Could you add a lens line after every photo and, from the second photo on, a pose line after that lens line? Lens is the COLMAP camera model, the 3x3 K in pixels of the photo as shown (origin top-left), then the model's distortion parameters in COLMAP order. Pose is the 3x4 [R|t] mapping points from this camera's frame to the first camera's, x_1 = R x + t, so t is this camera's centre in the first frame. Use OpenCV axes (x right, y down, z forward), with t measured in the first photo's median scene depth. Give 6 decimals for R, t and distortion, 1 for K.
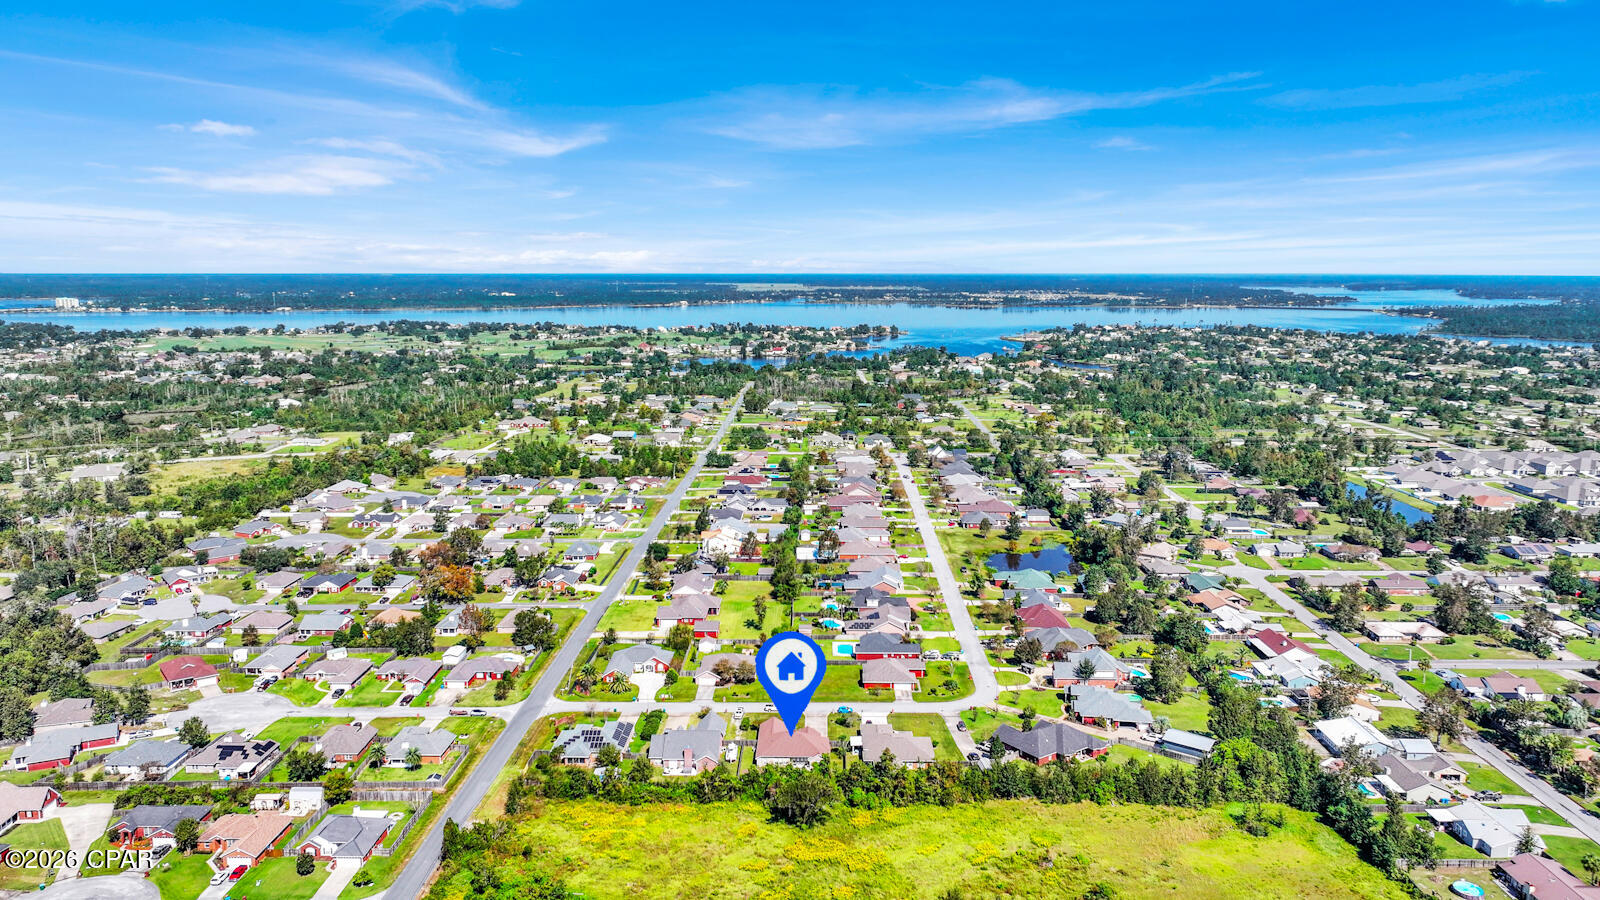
lens RADIAL K [[1125.0, 0, 805.4], [0, 1125.0, 452.5], [0, 0, 1]] dist [0.006561, 0.007278]
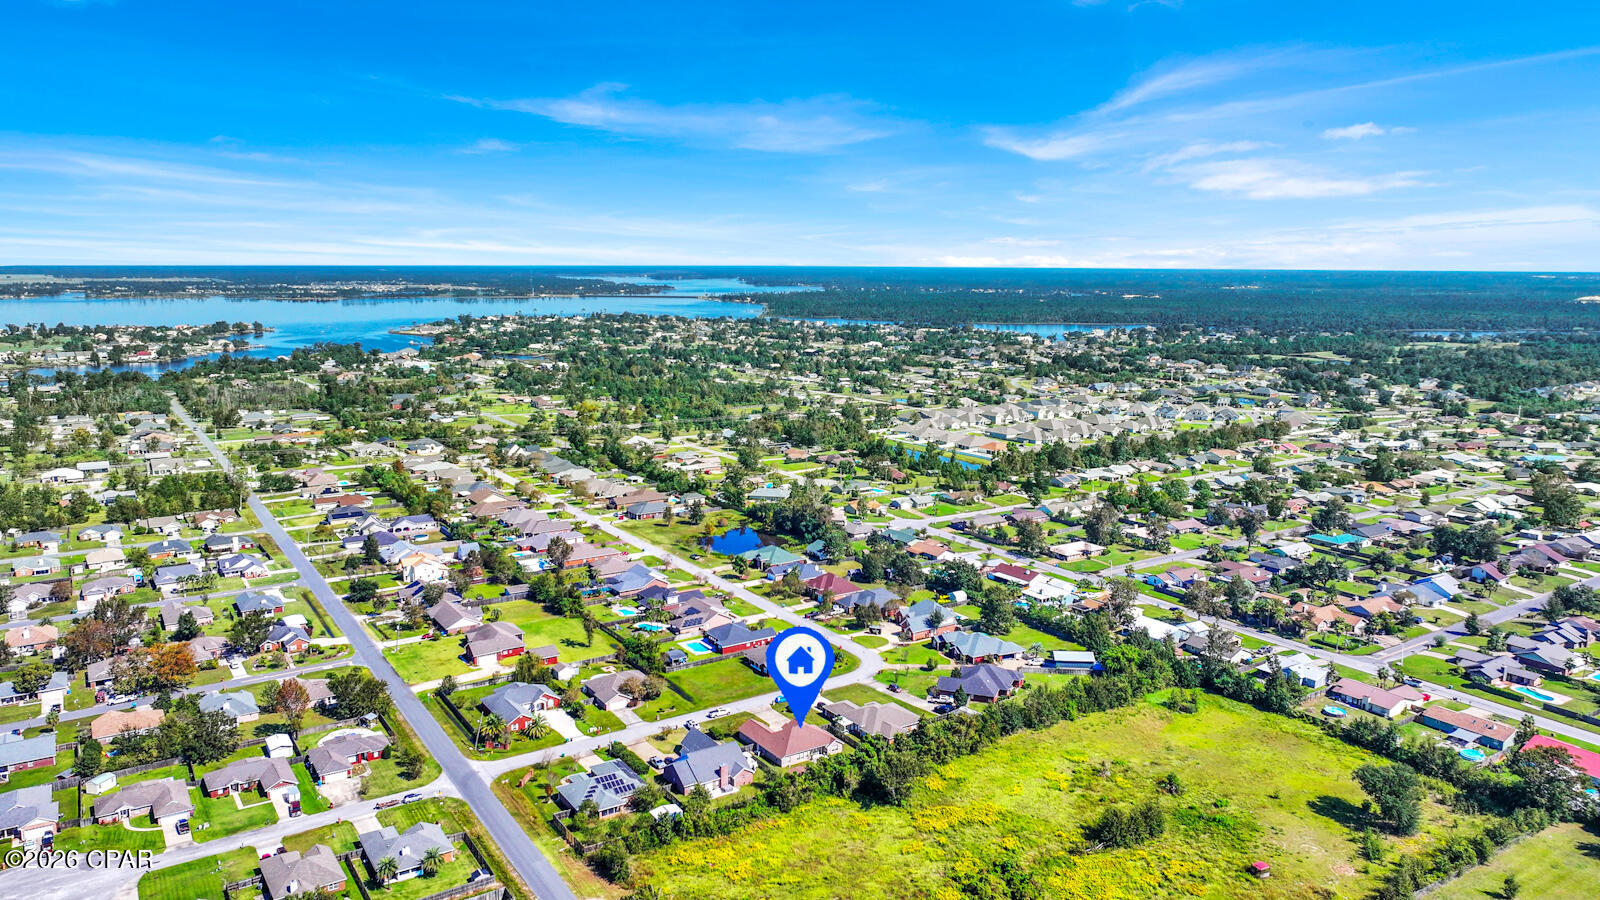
lens RADIAL K [[1125.0, 0, 805.4], [0, 1125.0, 452.5], [0, 0, 1]] dist [0.006561, 0.007278]
pose [[0.825668, -0.092523, 0.556518, -0.394649], [0.087817, 0.995514, 0.035219, -0.019765], [-0.557280, 0.019792, 0.830089, 0.120281]]
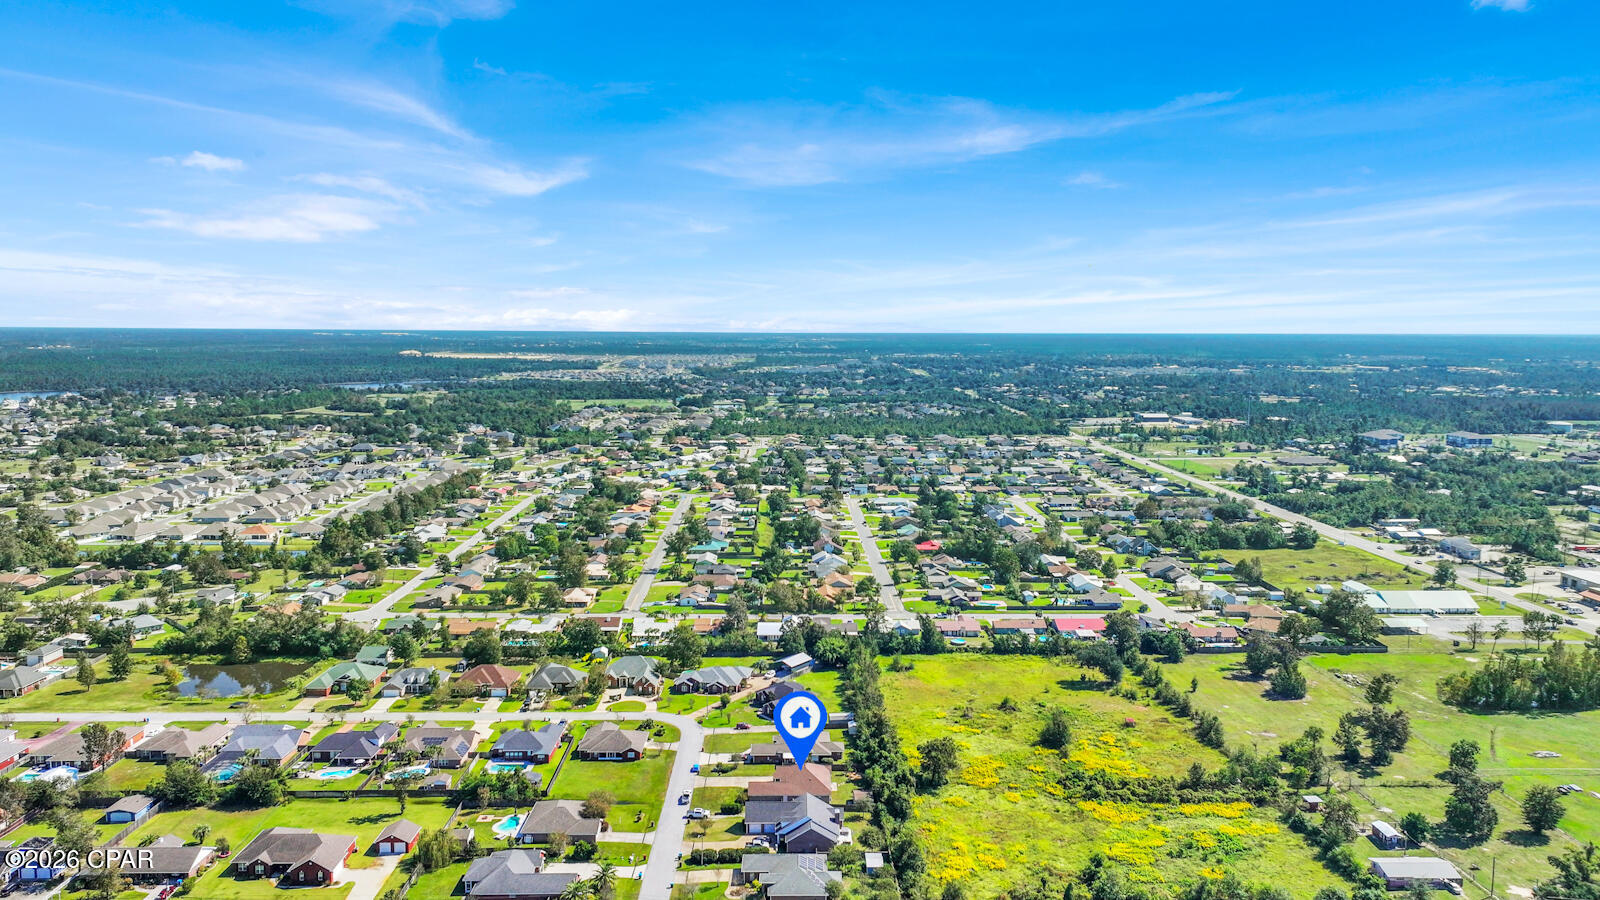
lens RADIAL K [[1125.0, 0, 805.4], [0, 1125.0, 452.5], [0, 0, 1]] dist [0.006561, 0.007278]
pose [[-0.034395, -0.116147, 0.992636, -0.748878], [0.153865, 0.980767, 0.120089, -0.121046], [-0.987493, 0.156862, -0.015863, 0.709835]]
